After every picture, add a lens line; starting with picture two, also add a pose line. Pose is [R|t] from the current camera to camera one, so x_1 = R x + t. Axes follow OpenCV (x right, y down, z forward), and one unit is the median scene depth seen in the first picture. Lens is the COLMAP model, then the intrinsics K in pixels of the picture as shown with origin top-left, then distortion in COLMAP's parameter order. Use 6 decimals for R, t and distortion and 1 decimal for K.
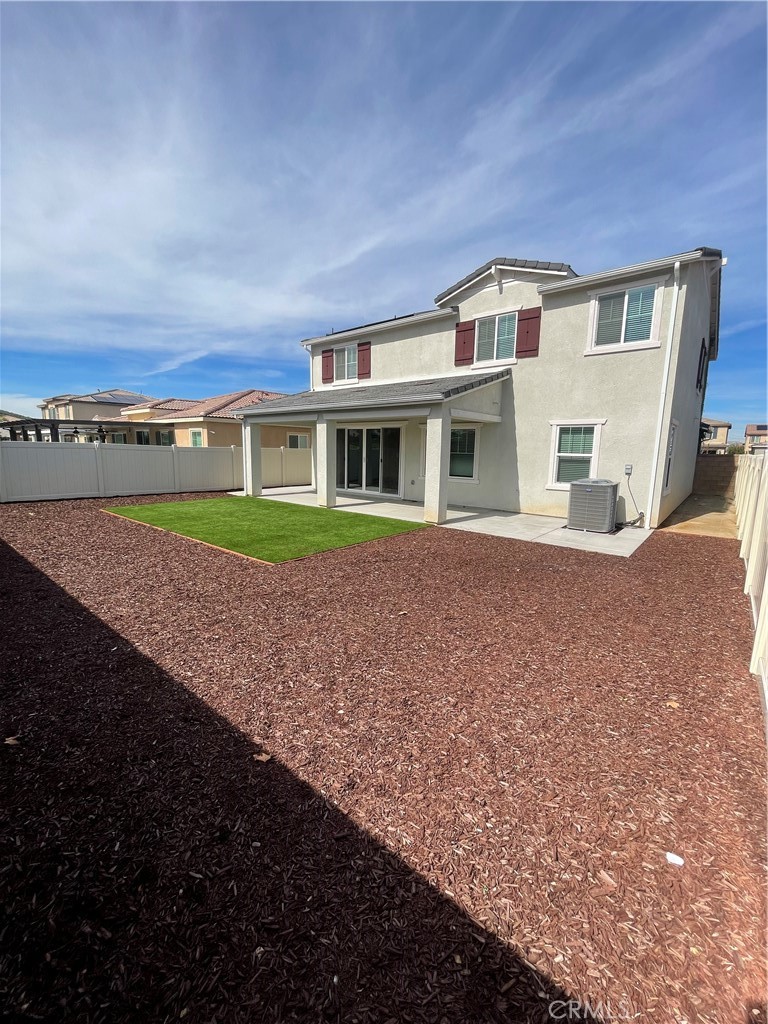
lens RADIAL K [[411.0, 0, 381.0], [0, 411.0, 513.2], [0, 0, 1]] dist [0.001141, -0.000331]
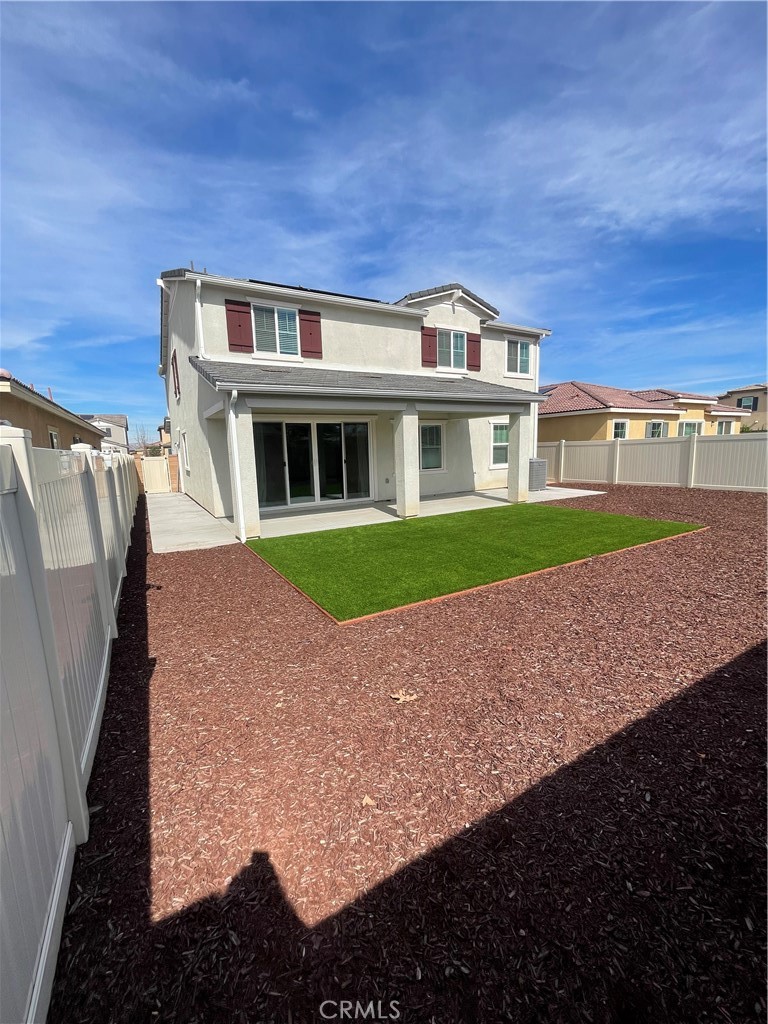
lens RADIAL K [[411.0, 0, 382.9], [0, 411.0, 509.3], [0, 0, 1]] dist [0.001141, -0.000331]
pose [[0.345586, -0.169095, 0.923026, -0.811378], [0.184073, 0.976736, 0.110016, -0.117370], [-0.920156, 0.131885, 0.368672, 0.673034]]
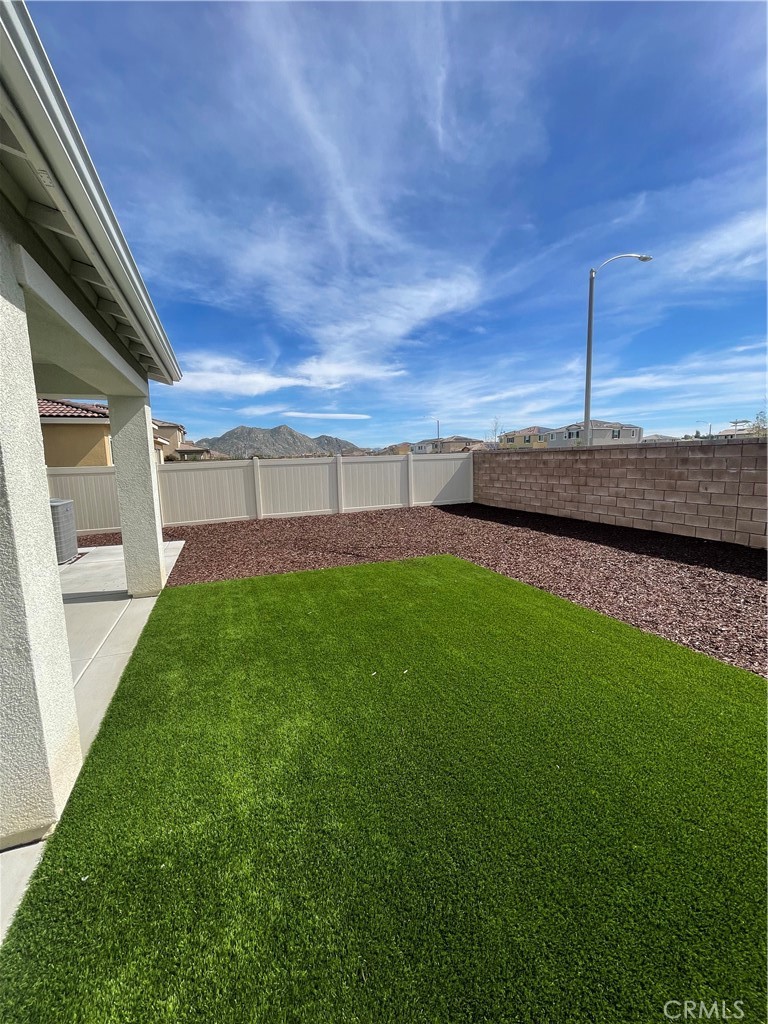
lens RADIAL K [[411.0, 0, 384.4], [0, 411.0, 512.9], [0, 0, 1]] dist [0.001141, -0.000331]
pose [[-0.875261, -0.057791, 0.480186, -0.299634], [0.083961, 0.959605, 0.268530, -0.143889], [-0.476308, 0.275350, -0.835053, 0.929436]]
